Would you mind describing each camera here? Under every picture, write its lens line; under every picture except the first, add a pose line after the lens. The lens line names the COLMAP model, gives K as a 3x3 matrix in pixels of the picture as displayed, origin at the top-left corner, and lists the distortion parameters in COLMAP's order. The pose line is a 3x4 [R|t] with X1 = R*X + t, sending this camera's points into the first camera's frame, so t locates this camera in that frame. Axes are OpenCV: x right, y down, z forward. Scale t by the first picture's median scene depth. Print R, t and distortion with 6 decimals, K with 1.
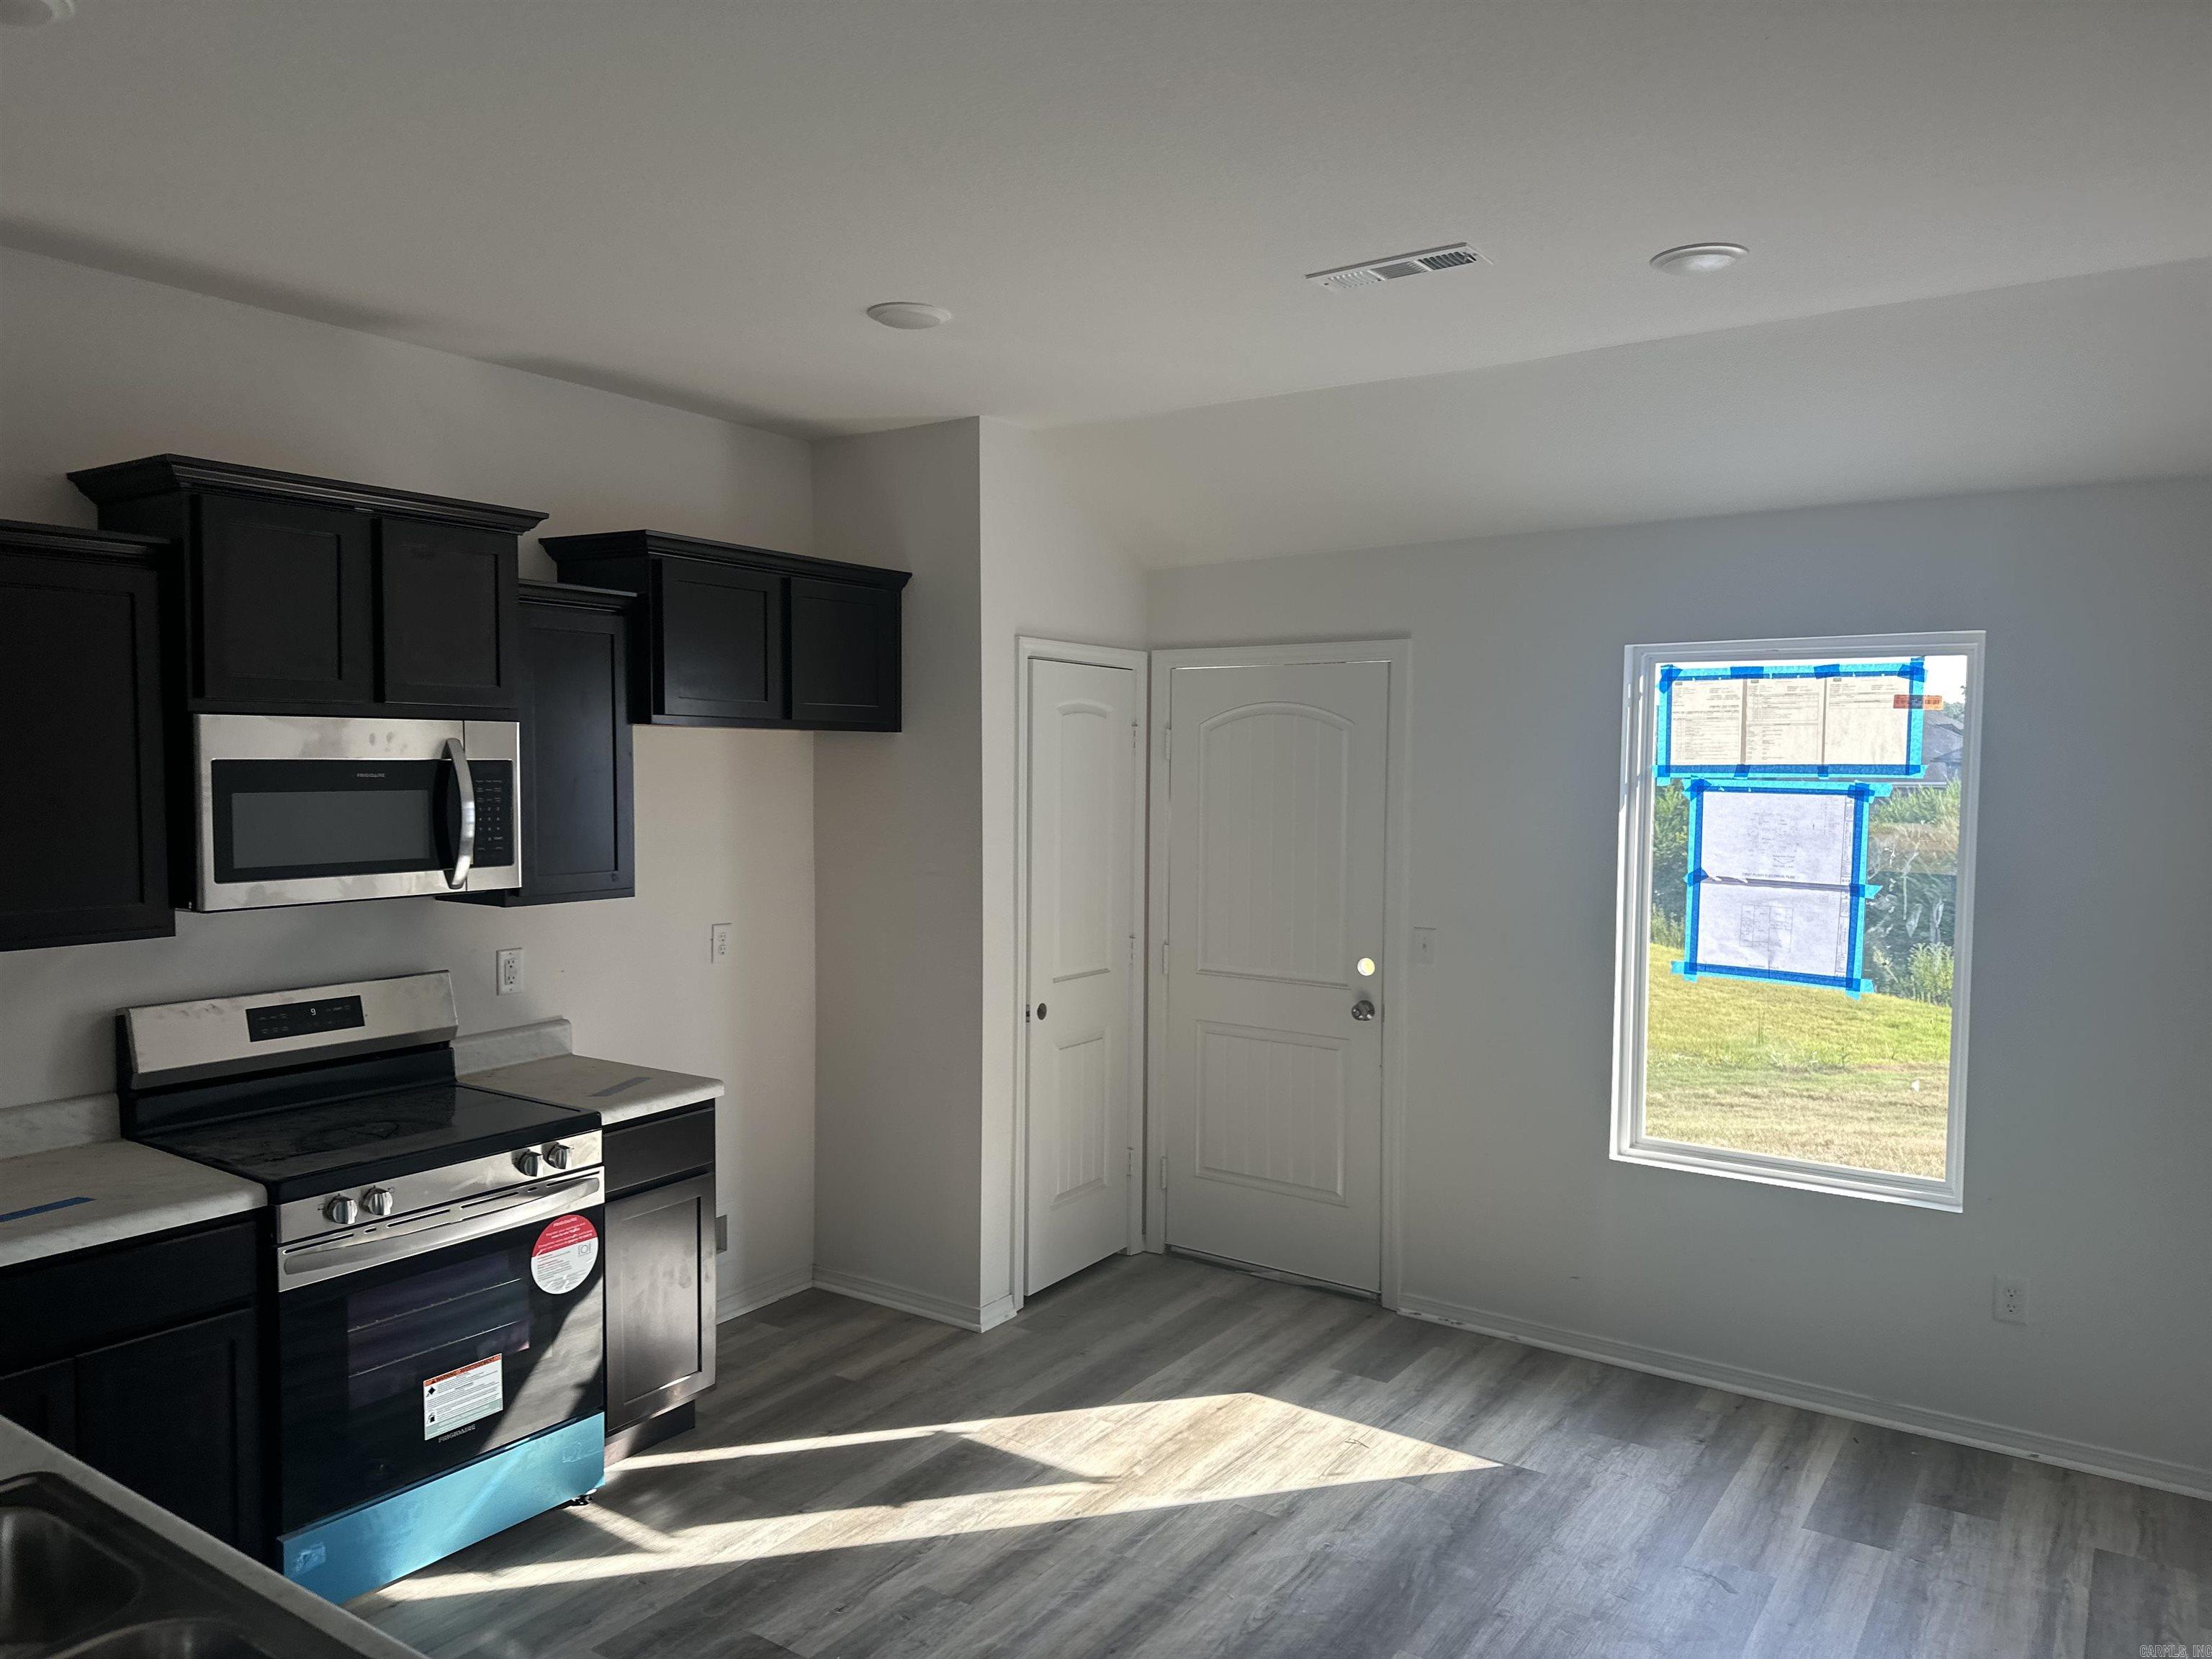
lens RADIAL K [[1537.8, 0, 1106.0], [0, 1537.8, 829.5], [0, 0, 1]] dist [0.026921, 0.001786]
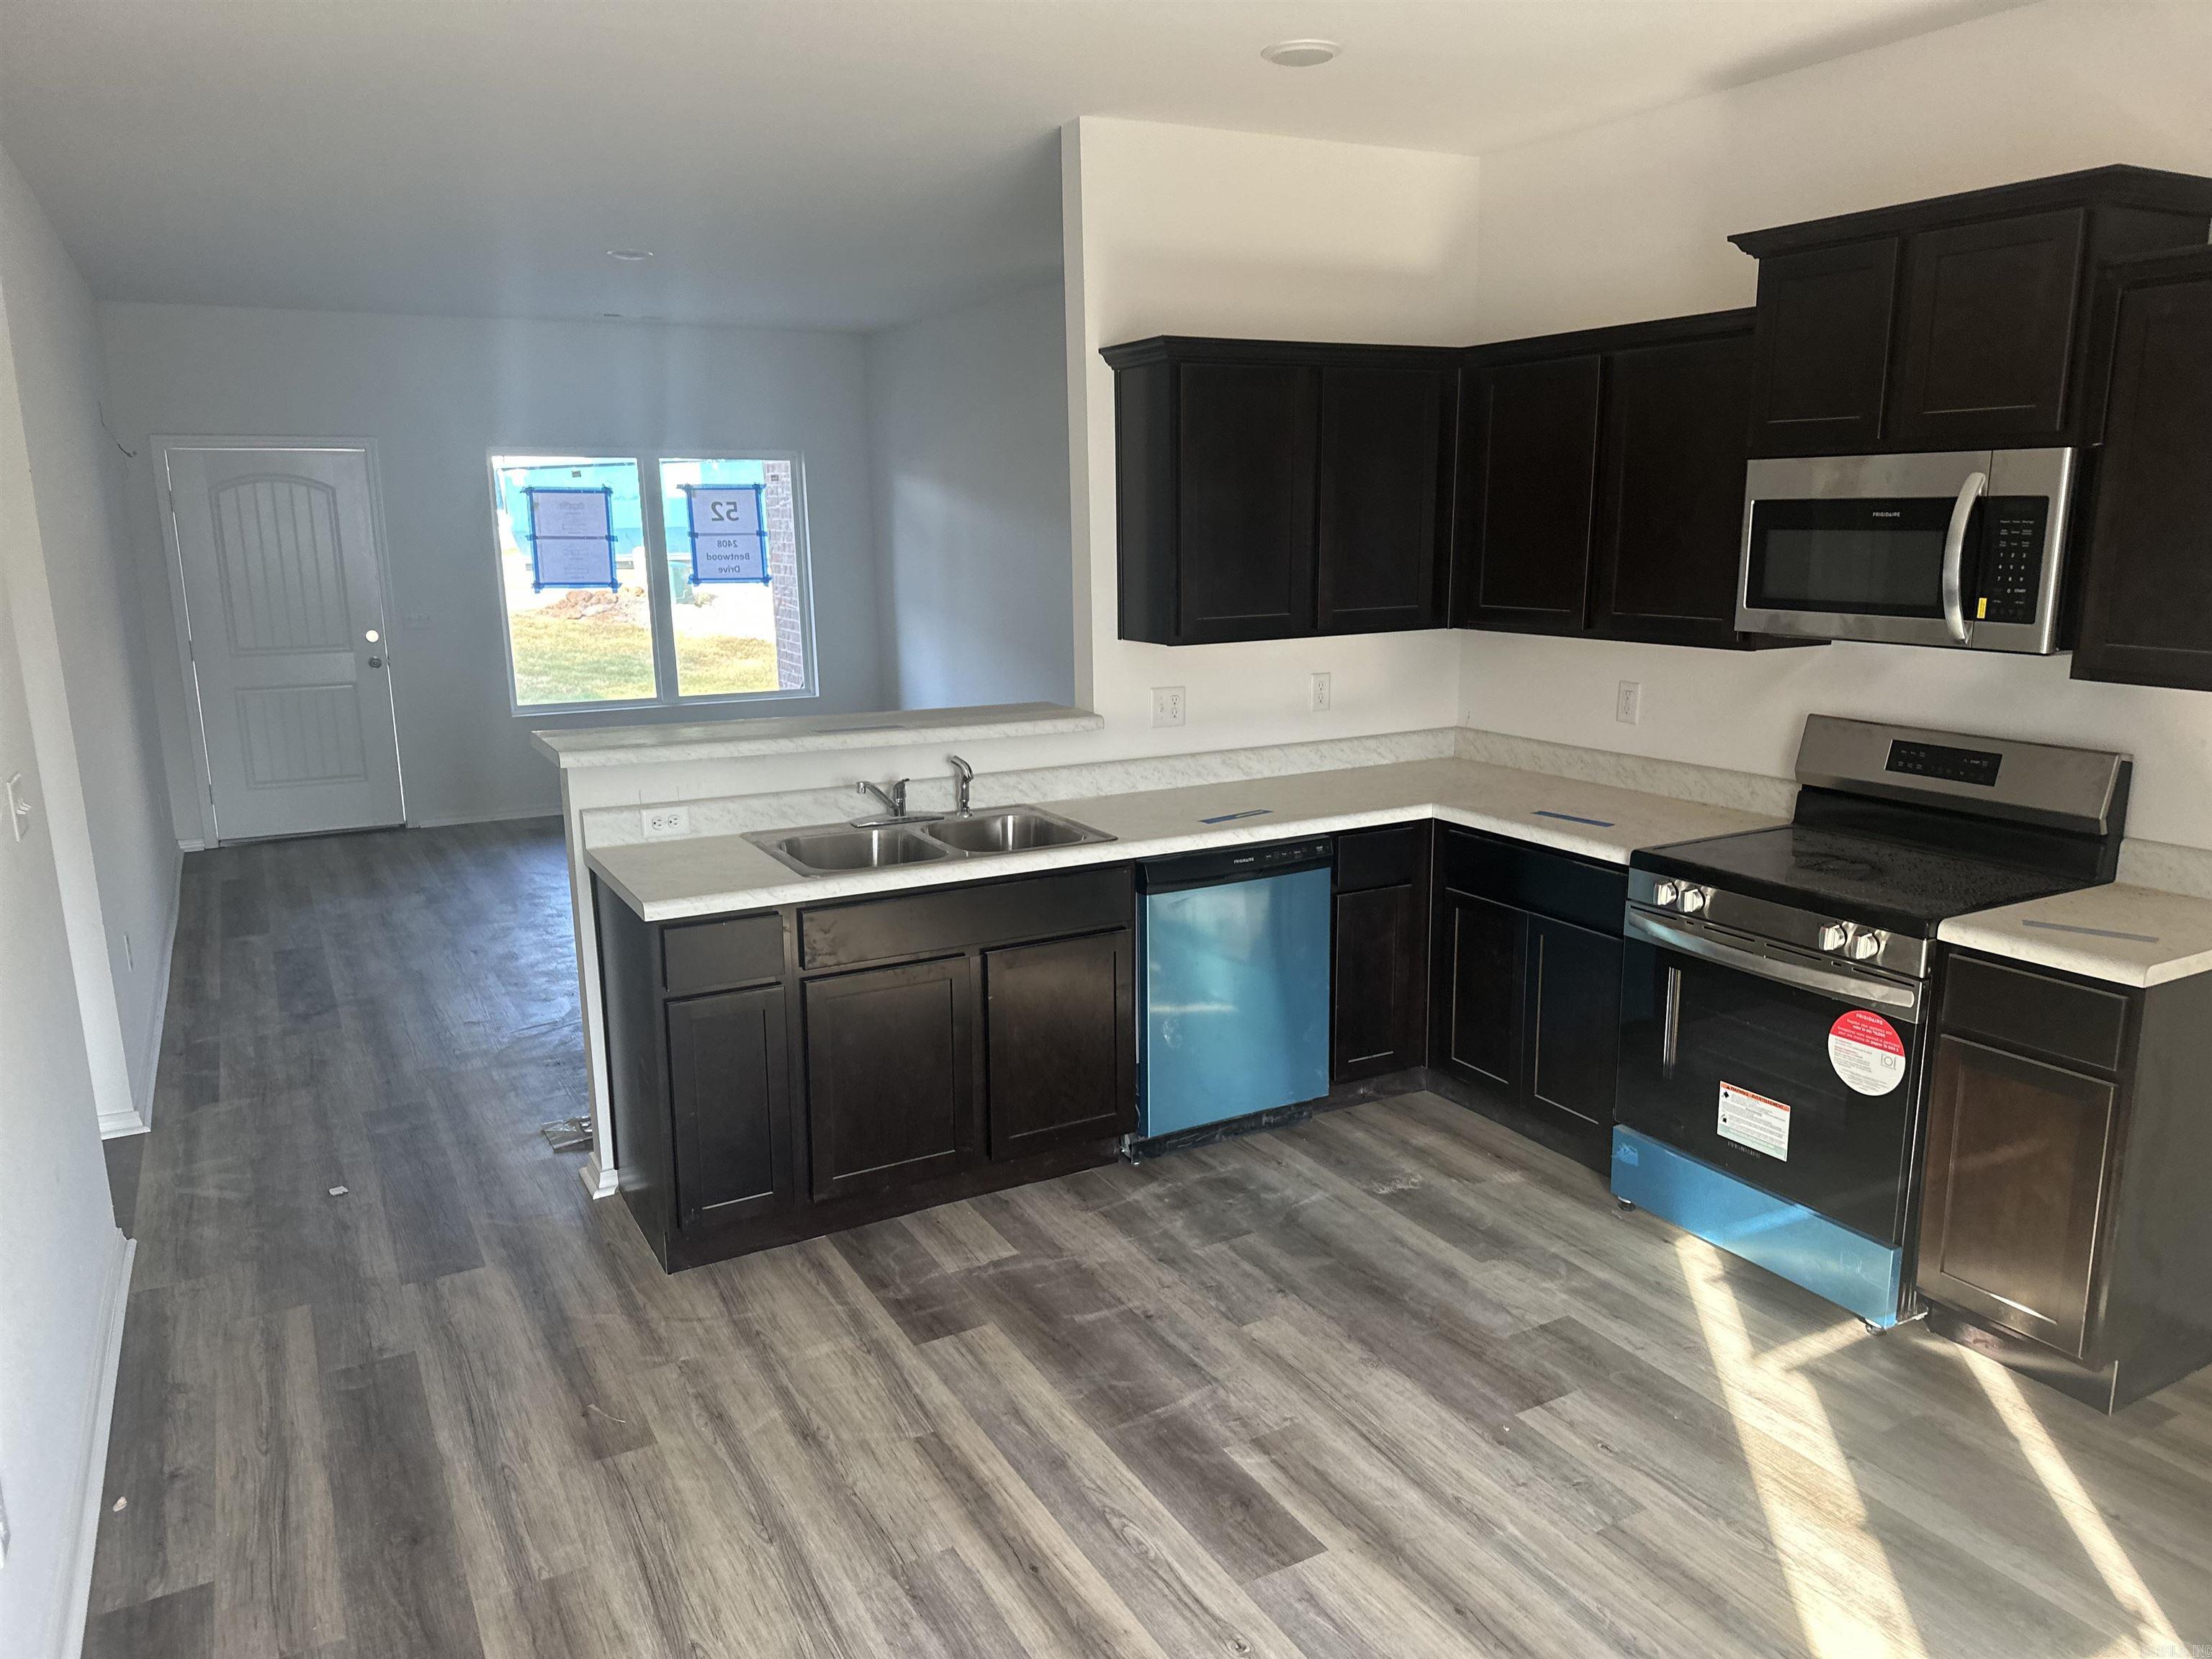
lens RADIAL K [[1537.8, 0, 1106.0], [0, 1537.8, 829.5], [0, 0, 1]] dist [0.026921, 0.001786]
pose [[-0.425229, 0.185292, -0.885916, 0.655539], [-0.032721, 0.975033, 0.219636, -0.040994], [0.904494, 0.122384, -0.408549, 1.000435]]
